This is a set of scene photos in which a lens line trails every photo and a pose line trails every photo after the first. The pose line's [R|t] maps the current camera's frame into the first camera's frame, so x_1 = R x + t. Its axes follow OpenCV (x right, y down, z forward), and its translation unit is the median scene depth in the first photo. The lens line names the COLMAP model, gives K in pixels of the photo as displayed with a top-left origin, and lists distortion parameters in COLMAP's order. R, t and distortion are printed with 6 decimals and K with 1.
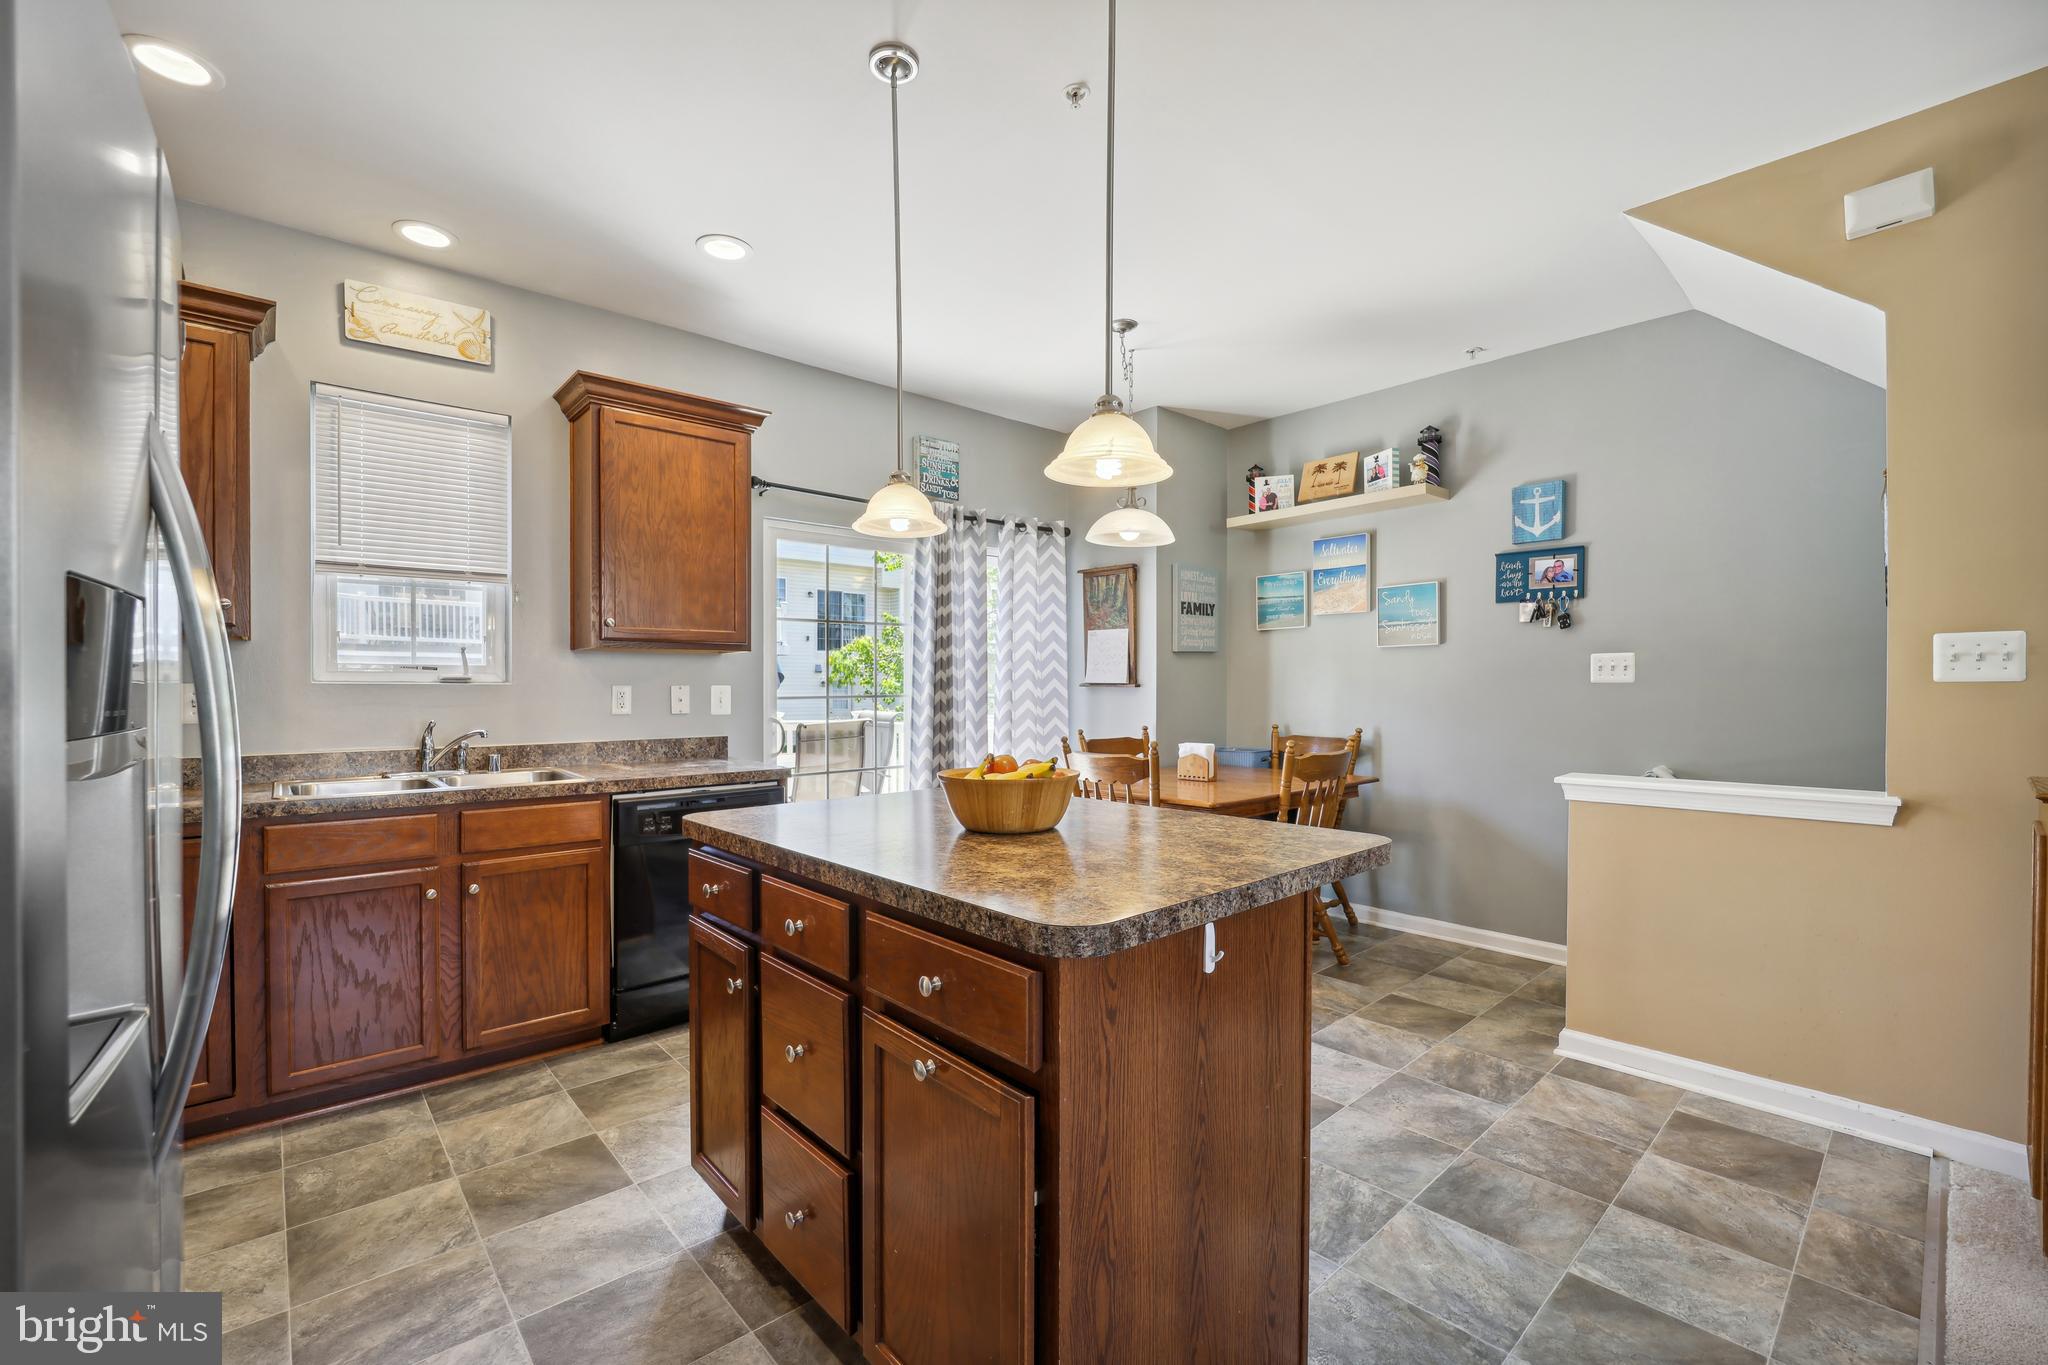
lens RADIAL K [[852.7, 0, 1022.0], [0, 852.7, 693.9], [0, 0, 1]] dist [-0.016538, -0.000655]
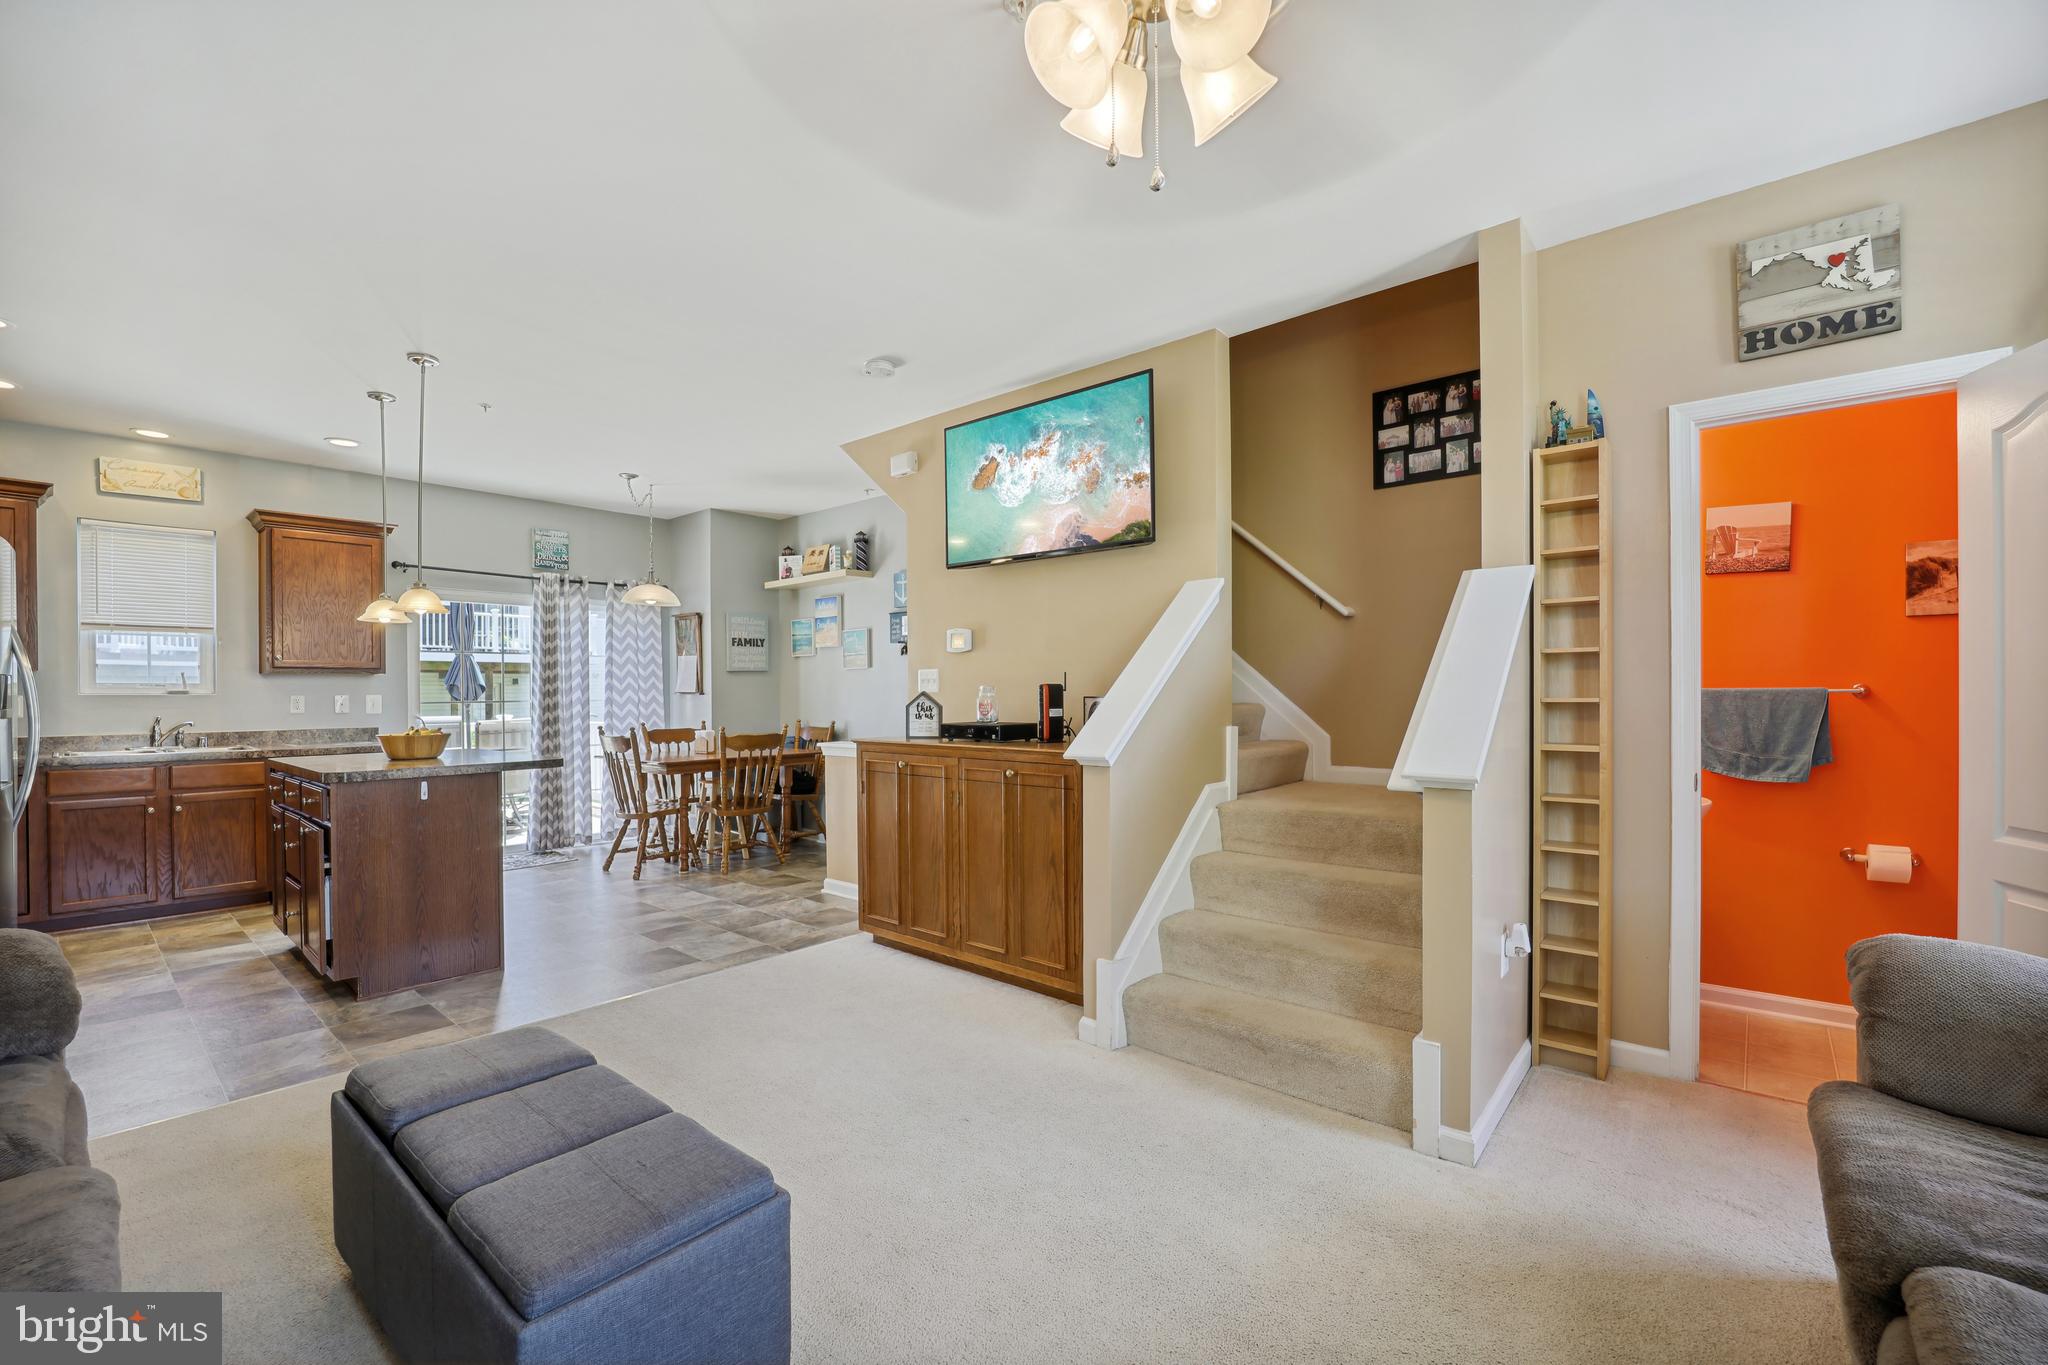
lens RADIAL K [[846.5, 0, 1017.4], [0, 846.5, 700.1], [0, 0, 1]] dist [-0.020575, 0.001026]
pose [[0.991291, -0.003248, 0.131653, 0.658162], [0.003159, 0.999995, 0.000890, 0.002421], [-0.131655, -0.000467, 0.991295, -0.727722]]
